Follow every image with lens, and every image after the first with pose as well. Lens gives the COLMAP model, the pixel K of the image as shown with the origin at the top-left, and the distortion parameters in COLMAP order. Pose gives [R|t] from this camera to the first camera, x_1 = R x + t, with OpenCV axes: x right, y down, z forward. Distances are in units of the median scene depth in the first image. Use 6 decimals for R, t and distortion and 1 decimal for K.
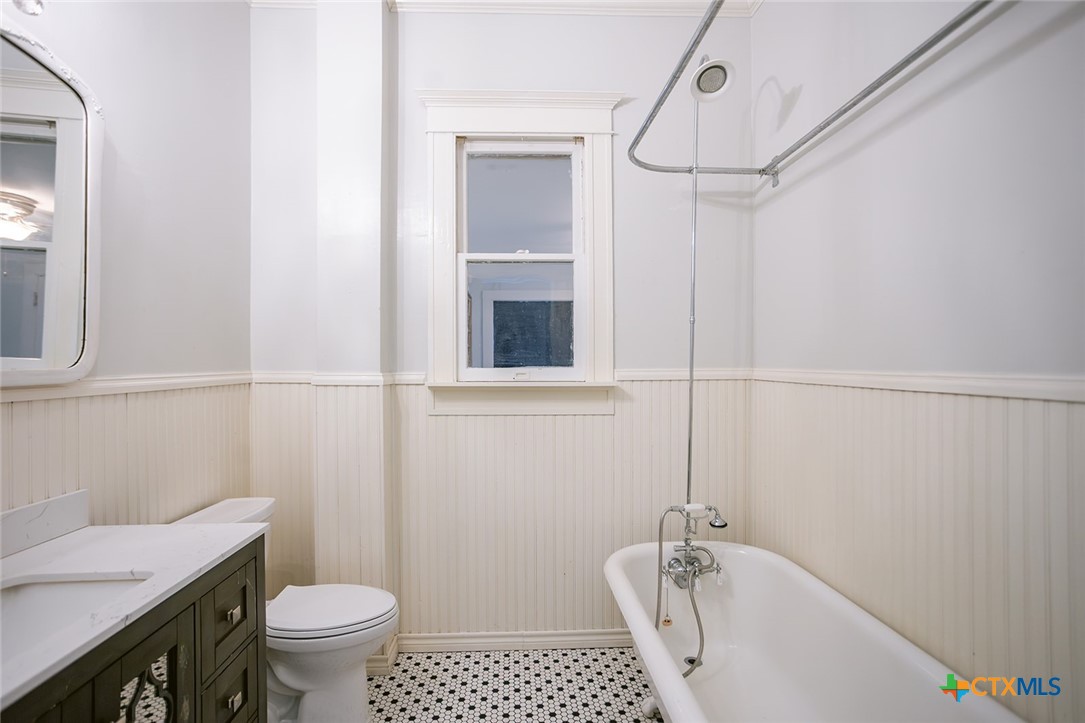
lens RADIAL K [[519.7, 0, 540.7], [0, 519.7, 361.4], [0, 0, 1]] dist [-0.019552, 0.010049]
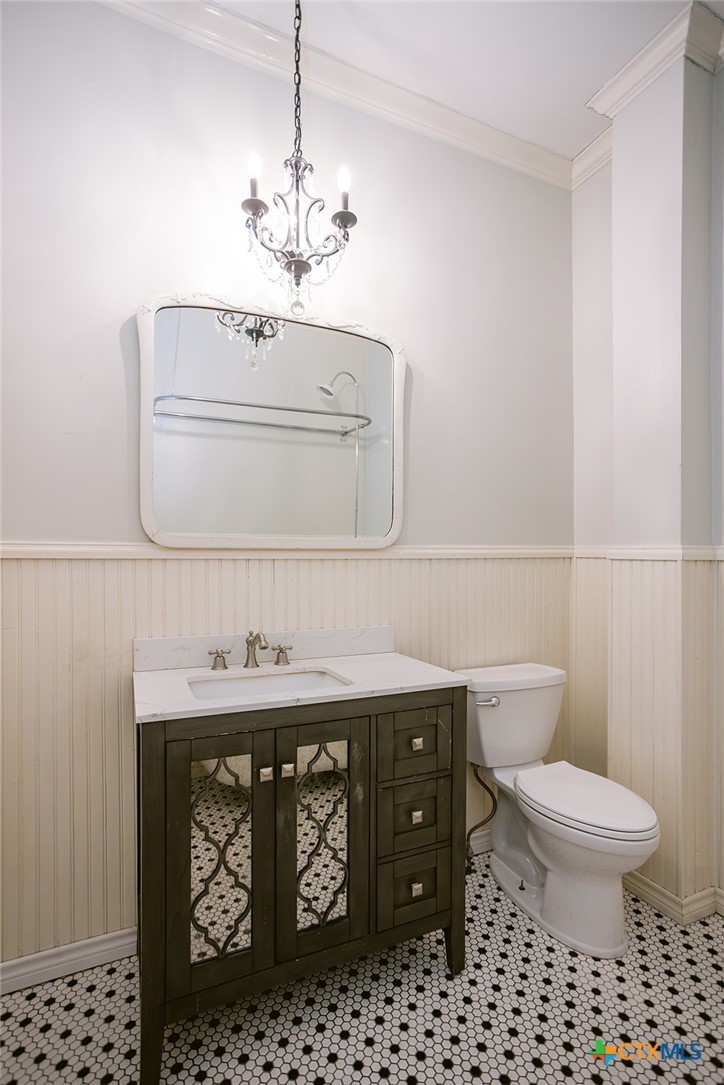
lens RADIAL K [[519.7, 0, 363.3], [0, 519.7, 549.1], [0, 0, 1]] dist [-0.019552, 0.010049]
pose [[0.380780, -0.007023, -0.924639, 0.269721], [0.002458, 0.999975, -0.006583, 0.036044], [0.924663, 0.000234, 0.380787, 0.263329]]
